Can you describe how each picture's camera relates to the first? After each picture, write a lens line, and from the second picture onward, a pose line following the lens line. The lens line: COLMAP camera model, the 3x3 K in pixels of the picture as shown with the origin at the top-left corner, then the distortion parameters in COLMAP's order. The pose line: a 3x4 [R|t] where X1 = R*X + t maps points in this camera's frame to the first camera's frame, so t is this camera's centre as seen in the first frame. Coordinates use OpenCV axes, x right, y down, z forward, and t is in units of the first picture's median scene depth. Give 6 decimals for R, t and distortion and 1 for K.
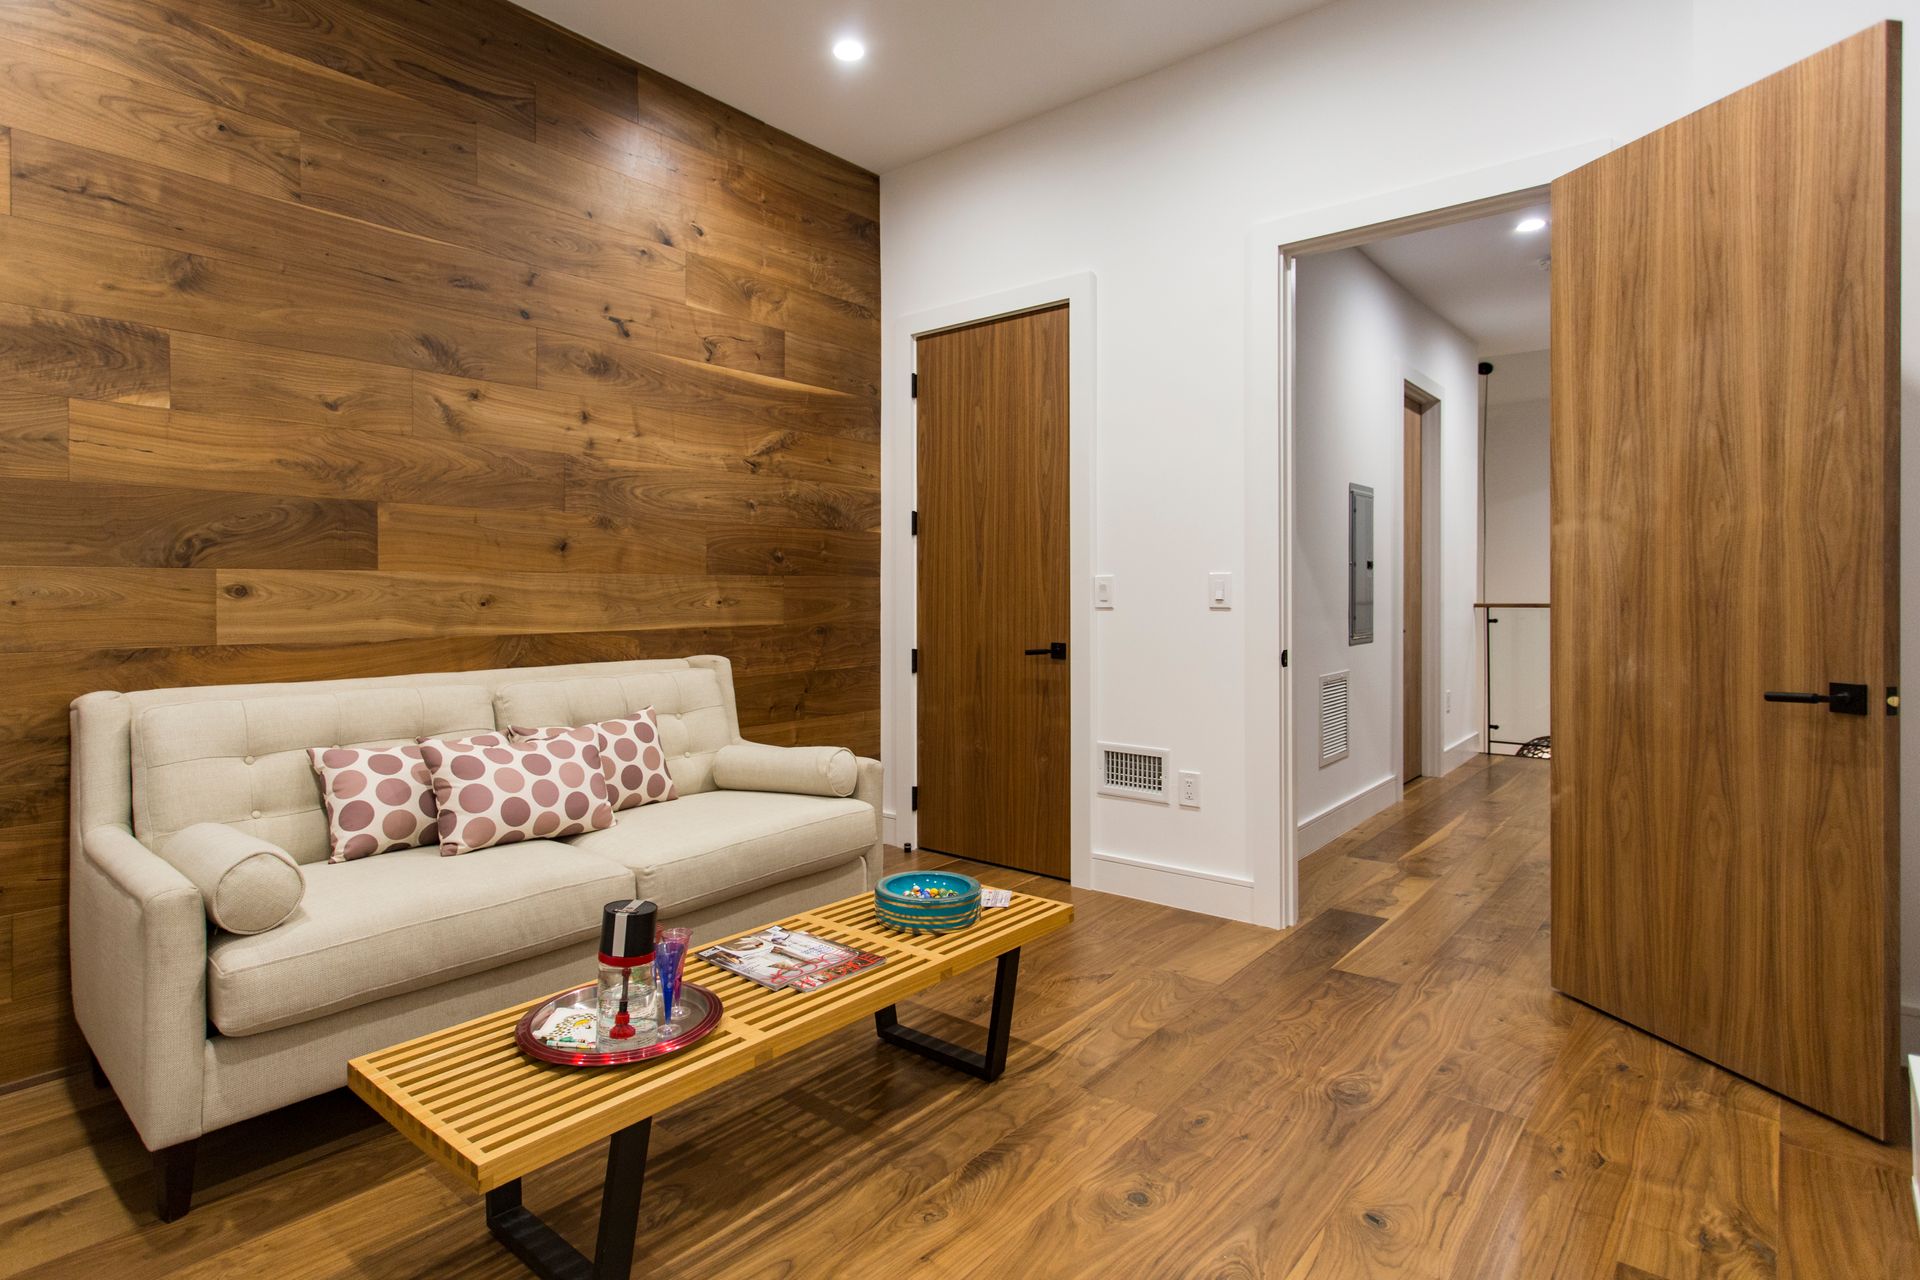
lens RADIAL K [[1027.5, 0, 956.4], [0, 1027.5, 595.9], [0, 0, 1]] dist [-0.012970, 0.000740]
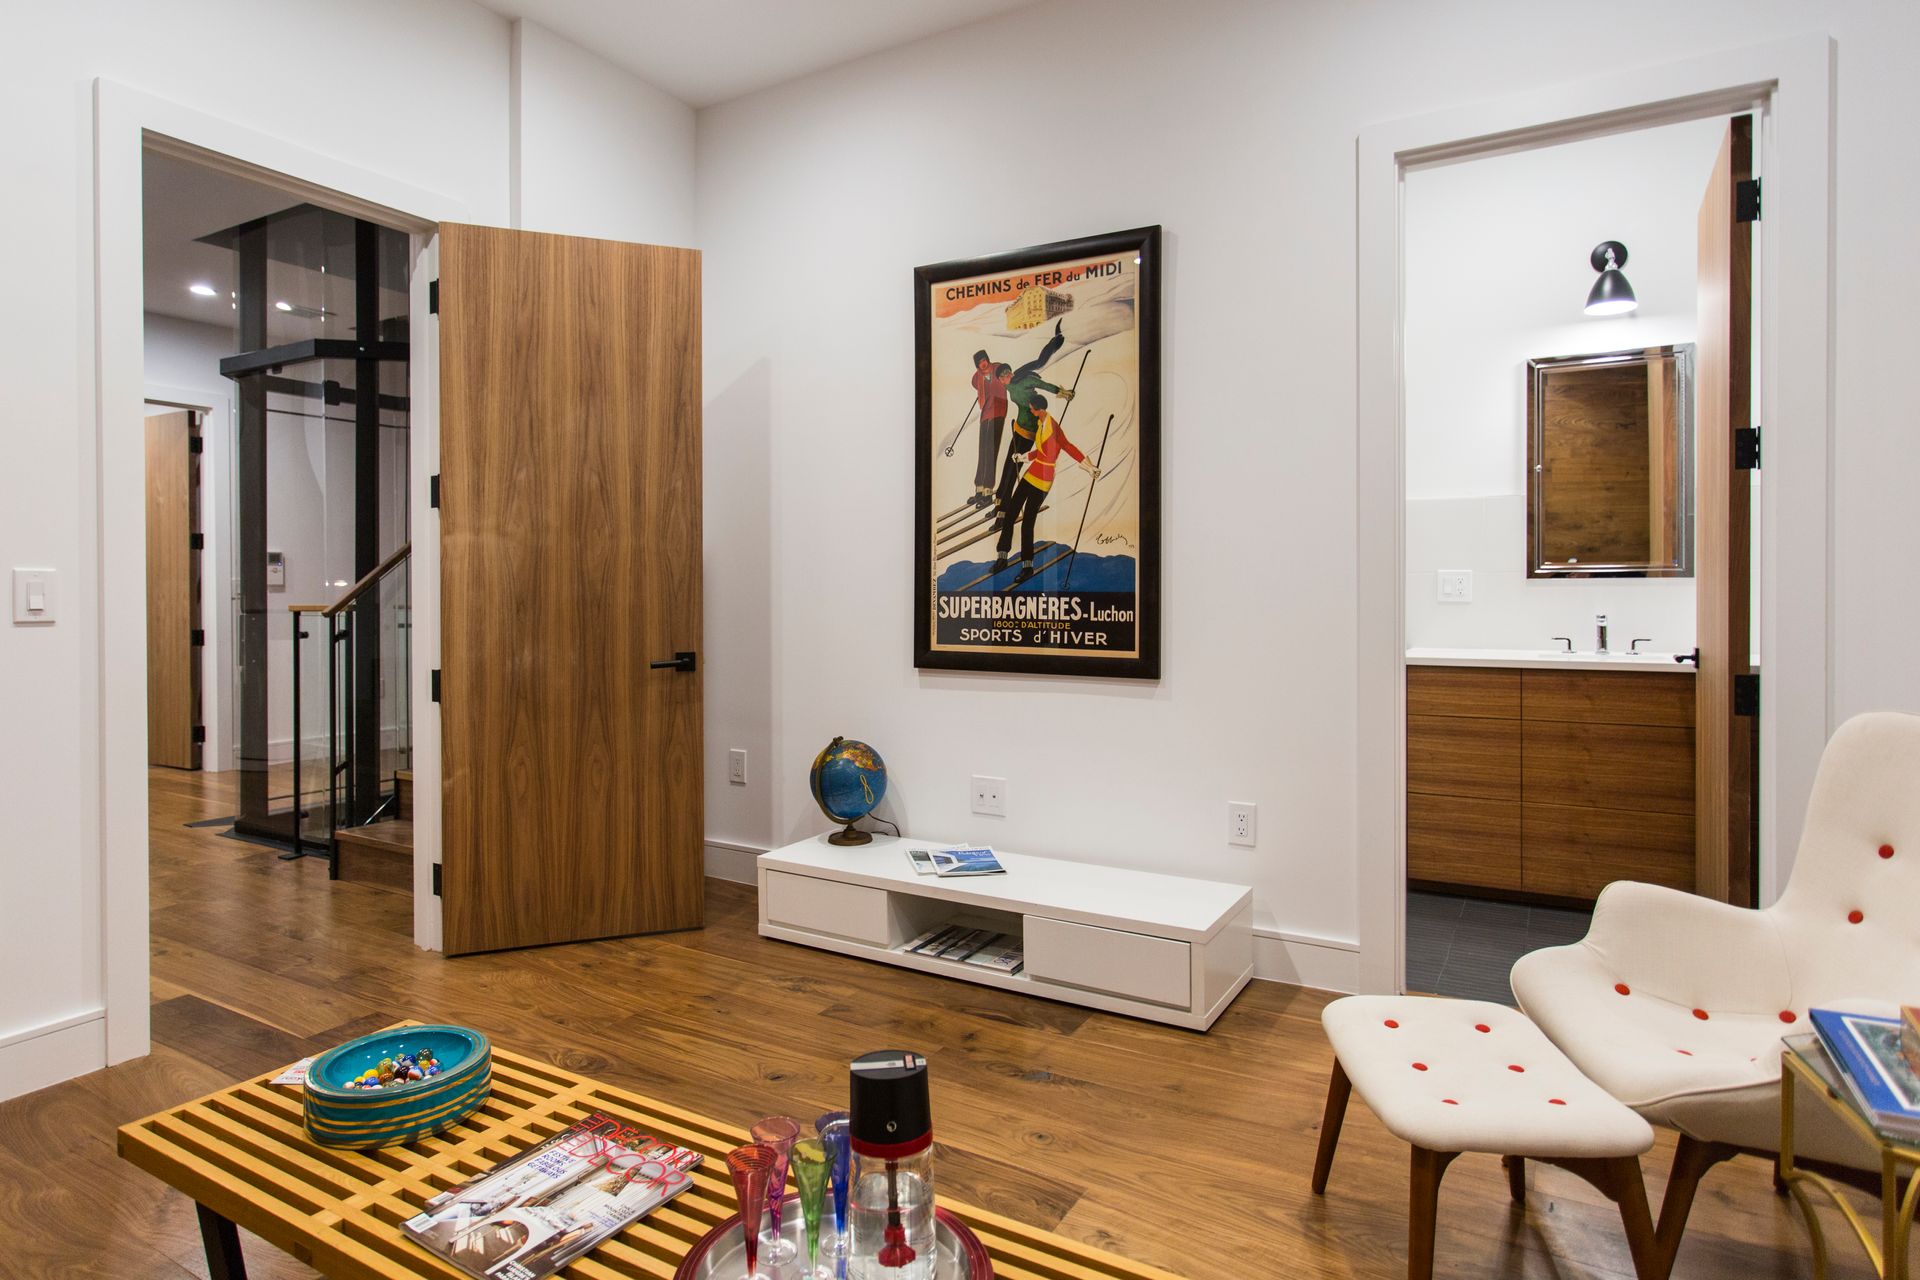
lens RADIAL K [[1027.5, 0, 954.0], [0, 1027.5, 596.3], [0, 0, 1]] dist [-0.012970, 0.000740]
pose [[-0.162802, -0.002224, 0.986656, -0.691801], [0.007351, 0.999967, 0.003467, -0.003849], [-0.986631, 0.007817, -0.162781, 0.744530]]
